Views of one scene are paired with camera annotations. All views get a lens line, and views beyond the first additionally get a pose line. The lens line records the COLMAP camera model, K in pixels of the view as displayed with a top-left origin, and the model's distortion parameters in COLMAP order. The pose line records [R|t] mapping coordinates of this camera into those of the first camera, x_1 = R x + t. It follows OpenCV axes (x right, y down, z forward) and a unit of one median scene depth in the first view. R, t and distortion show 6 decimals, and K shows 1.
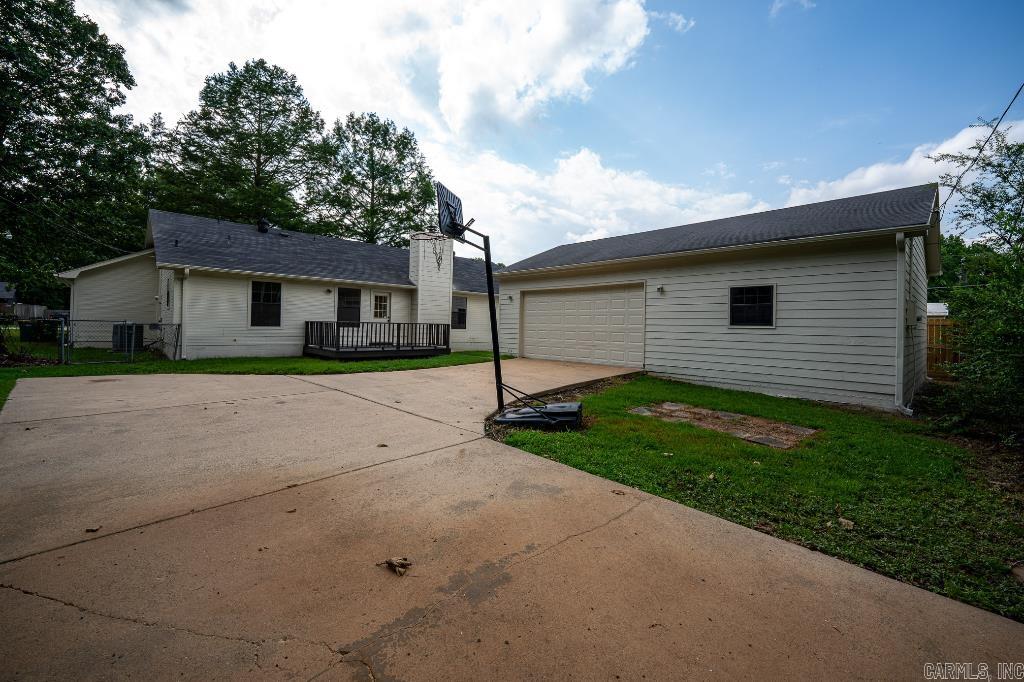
lens RADIAL K [[426.0, 0, 511.3], [0, 426.0, 327.7], [0, 0, 1]] dist [0.001028, -0.000194]
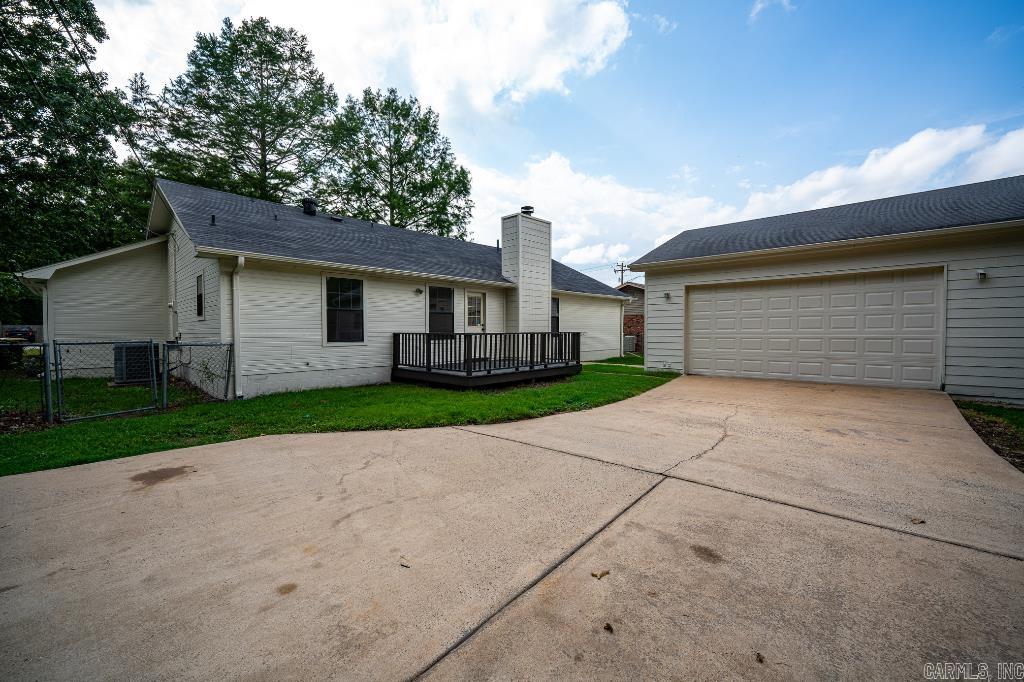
lens RADIAL K [[415.2, 0, 512.0], [0, 415.2, 341.0], [0, 0, 1]] dist [-0.001606, 0.000690]
pose [[0.997598, -0.026516, 0.063997, -0.183038], [0.024948, 0.999372, 0.025167, -0.008341], [-0.064624, -0.023510, 0.997633, 0.159370]]
